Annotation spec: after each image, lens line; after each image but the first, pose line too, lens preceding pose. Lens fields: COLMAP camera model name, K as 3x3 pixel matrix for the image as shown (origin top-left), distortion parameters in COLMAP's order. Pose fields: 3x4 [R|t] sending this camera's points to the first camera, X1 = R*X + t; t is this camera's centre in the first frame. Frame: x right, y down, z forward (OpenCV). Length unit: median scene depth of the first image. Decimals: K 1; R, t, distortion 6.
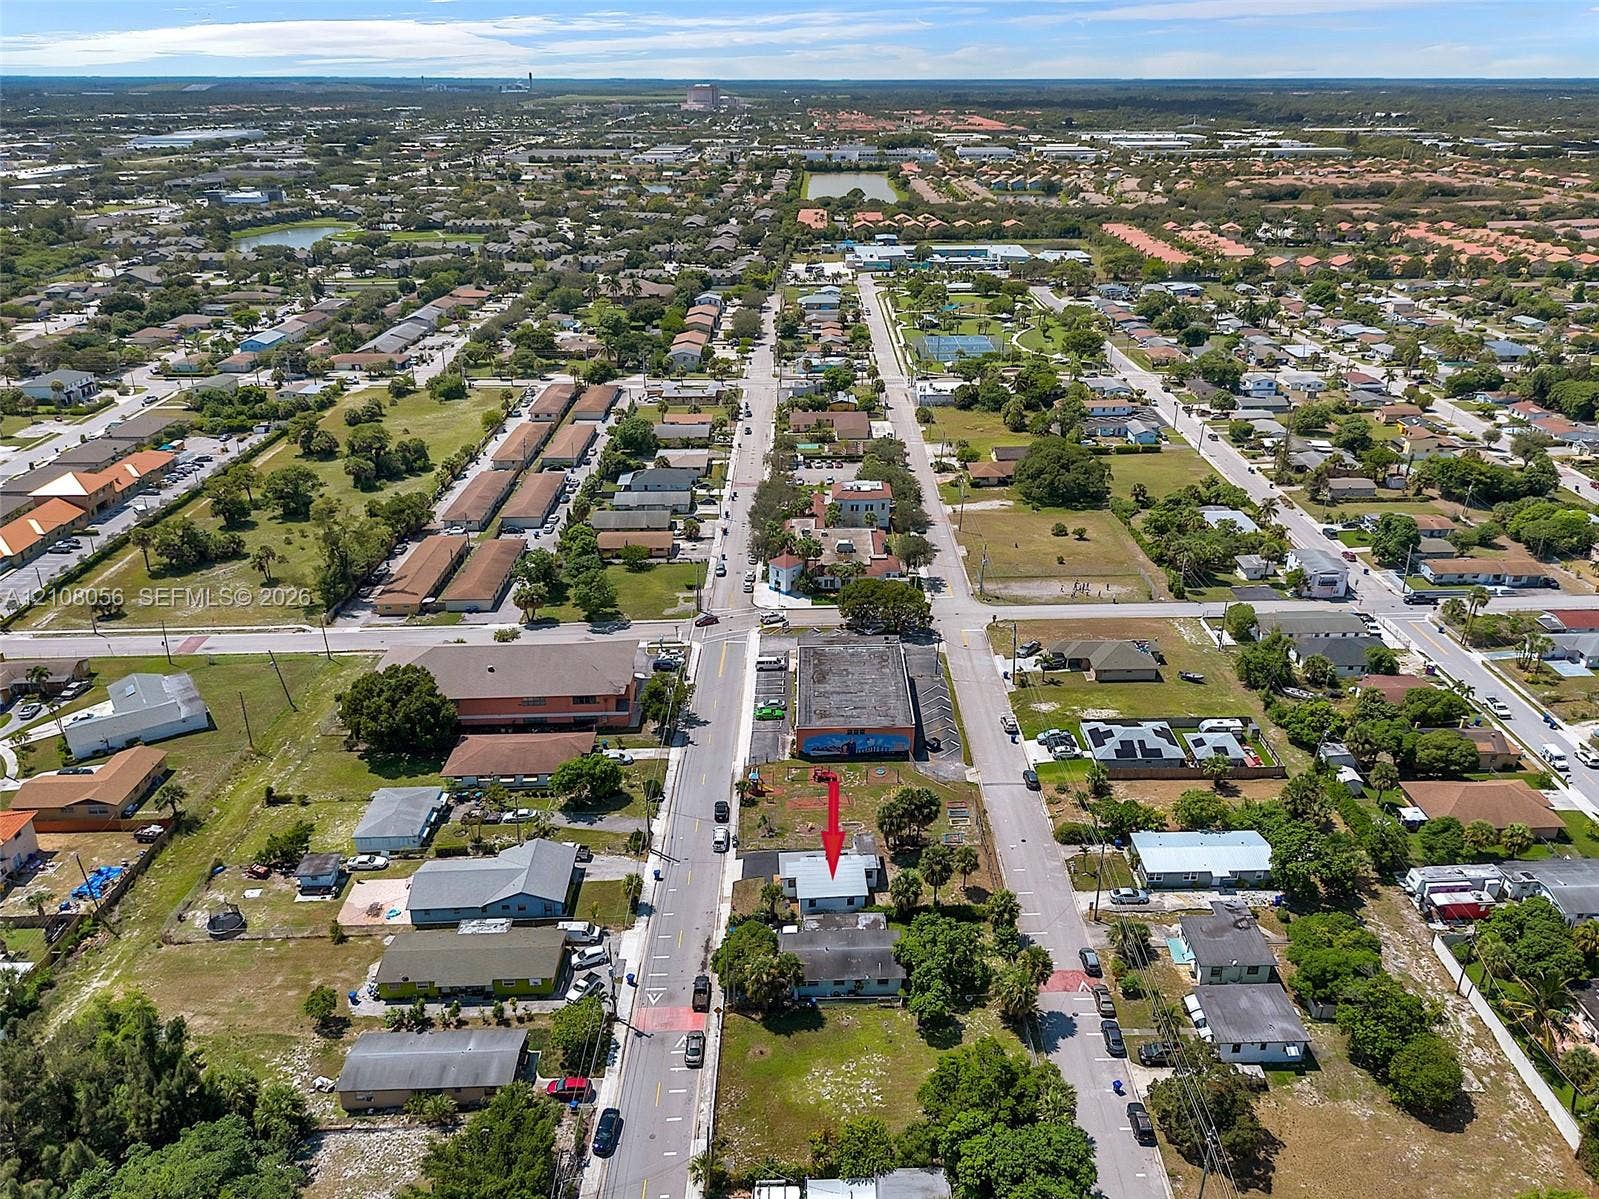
lens RADIAL K [[1230.0, 0, 826.9], [0, 1230.0, 599.6], [0, 0, 1]] dist [0.083161, -0.082007]
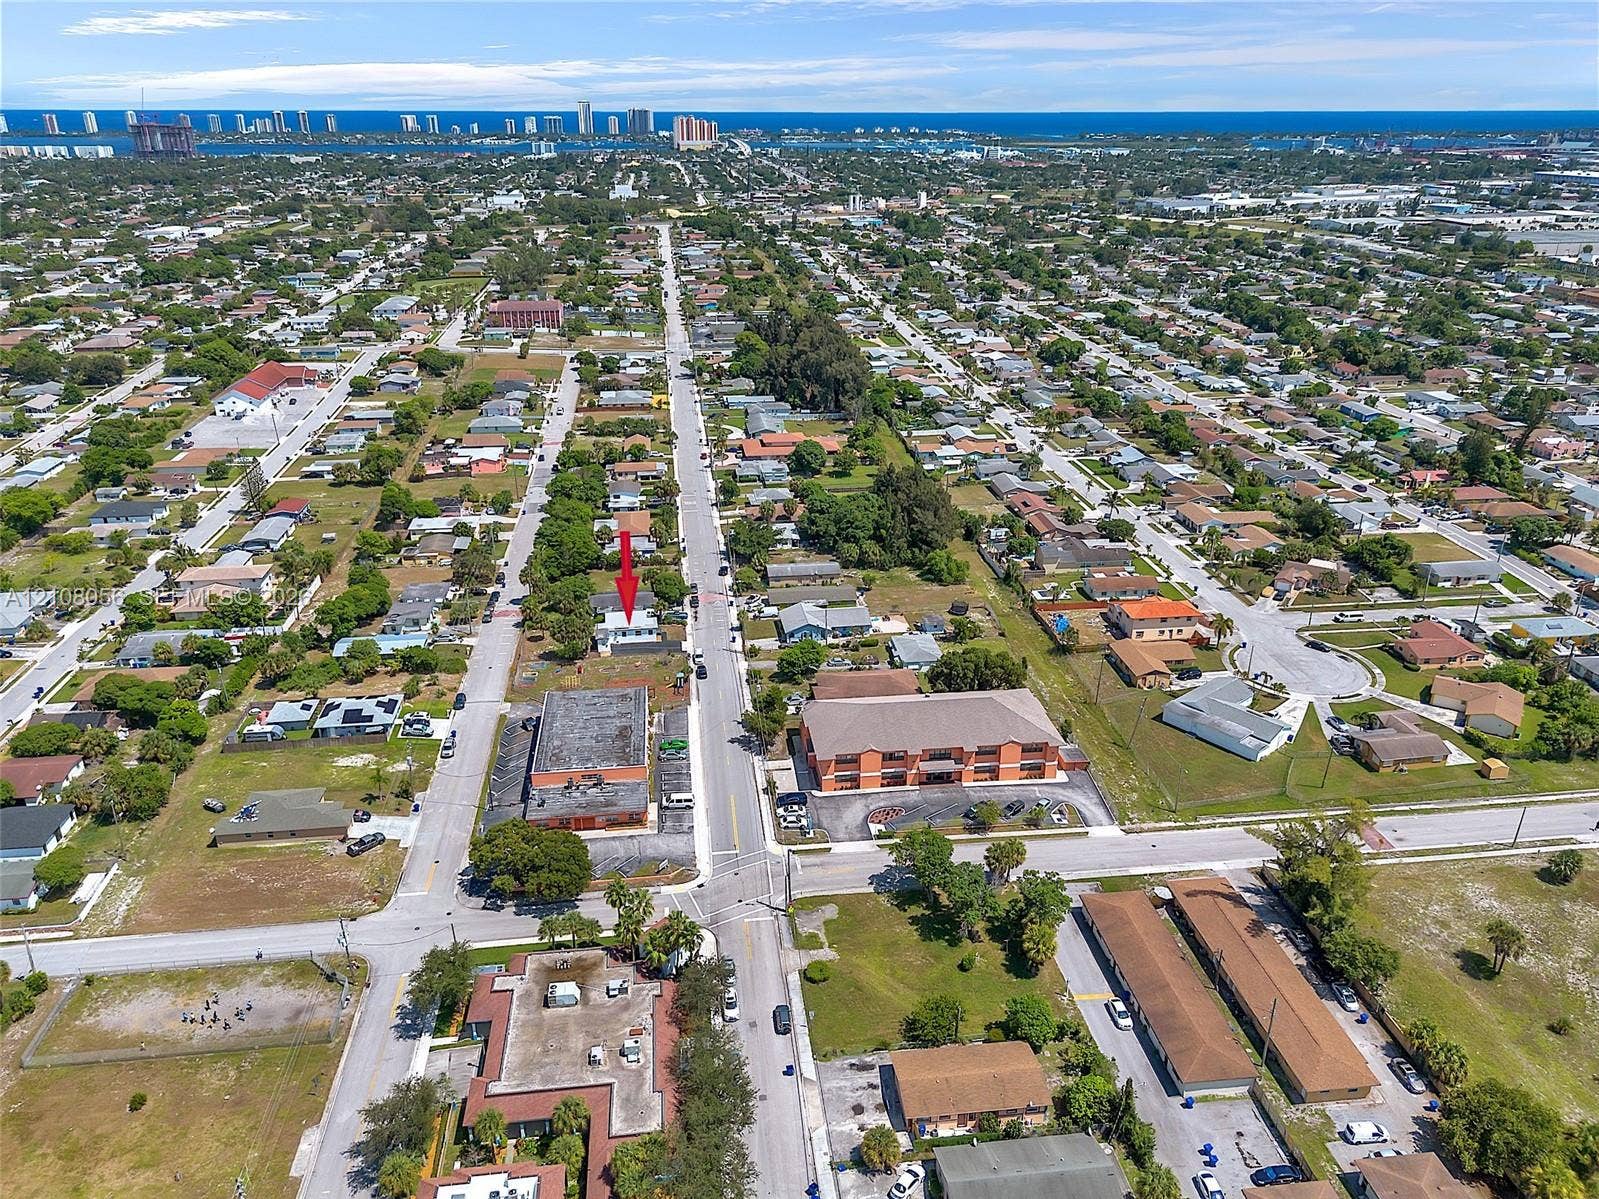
lens RADIAL K [[1144.5, 0, 801.7], [0, 1144.5, 604.6], [0, 0, 1]] dist [0.071998, -0.083186]
pose [[-0.994711, 0.047356, -0.091146, -0.073113], [-0.034125, 0.684607, 0.728113, -0.714683], [0.096880, 0.727373, -0.679370, 1.583410]]
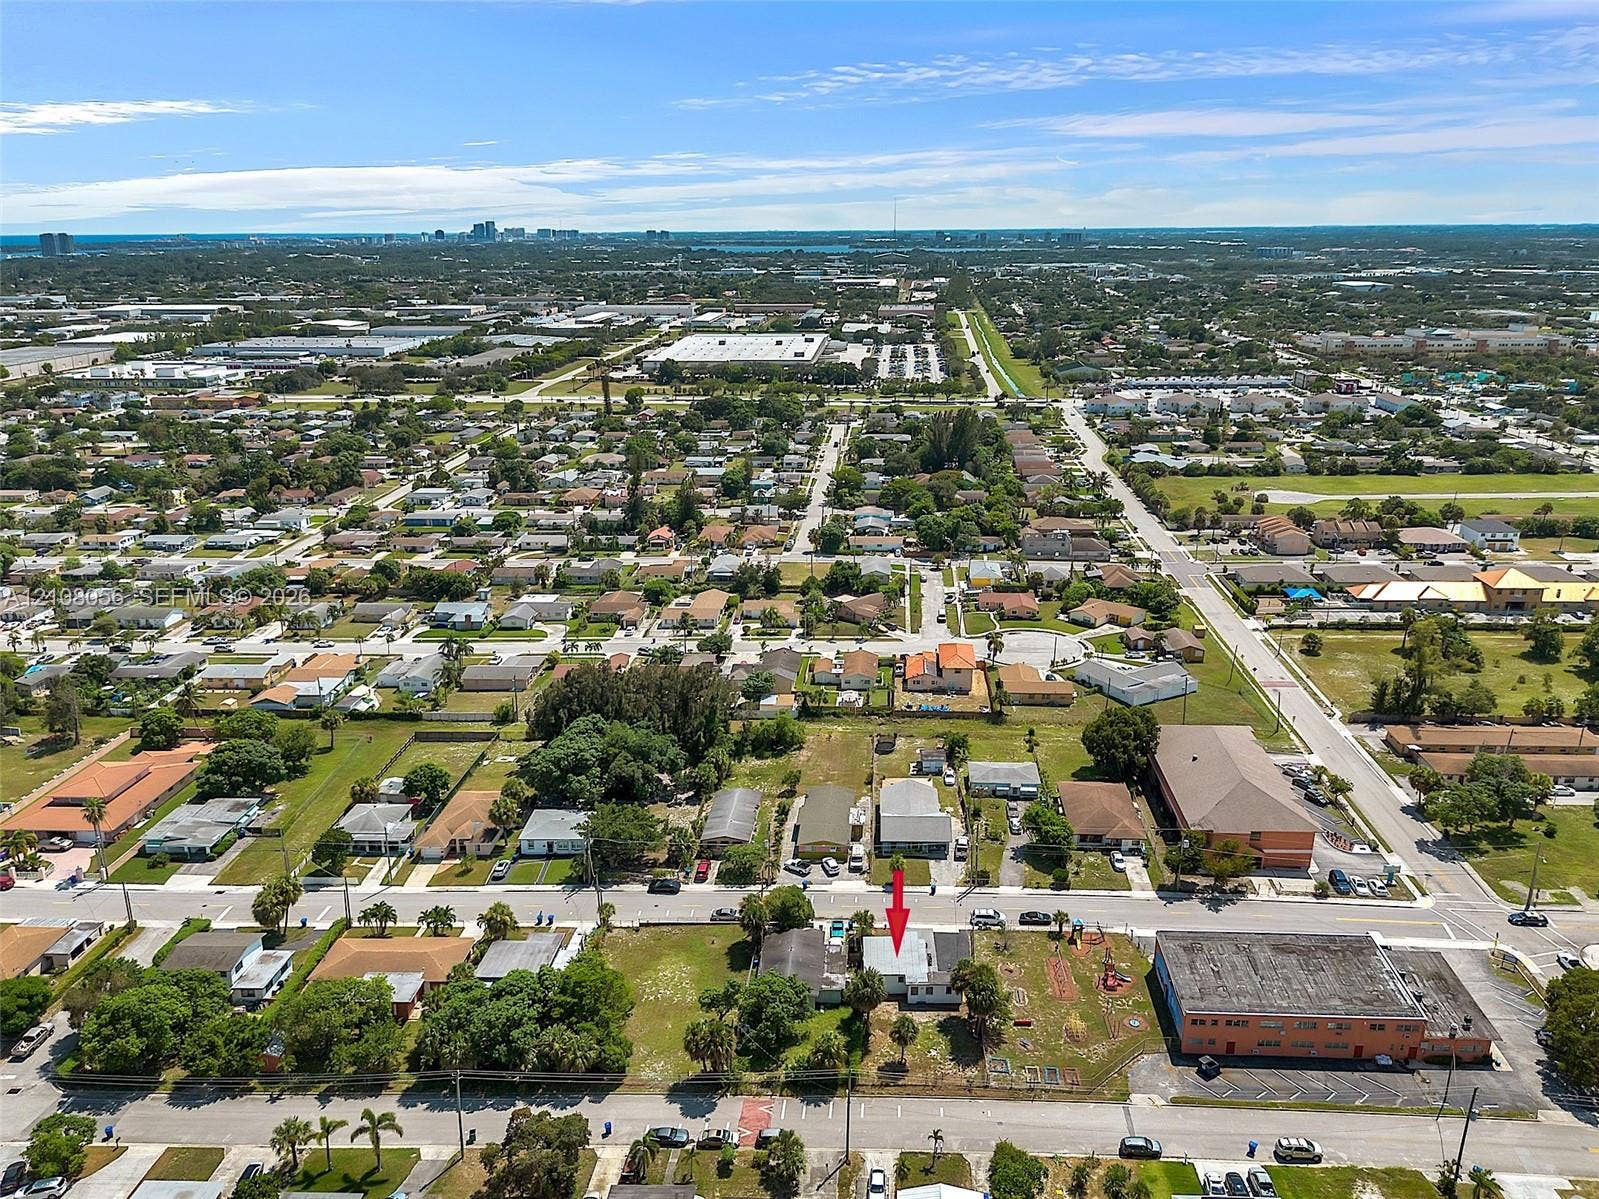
lens RADIAL K [[1197.3, 0, 855.6], [0, 1197.3, 649.3], [0, 0, 1]] dist [0.073576, -0.104472]
pose [[-0.060379, 0.339866, -0.938534, 0.671321], [-0.391153, 0.856993, 0.335502, -0.252486], [0.918343, 0.387367, 0.081196, 0.601379]]
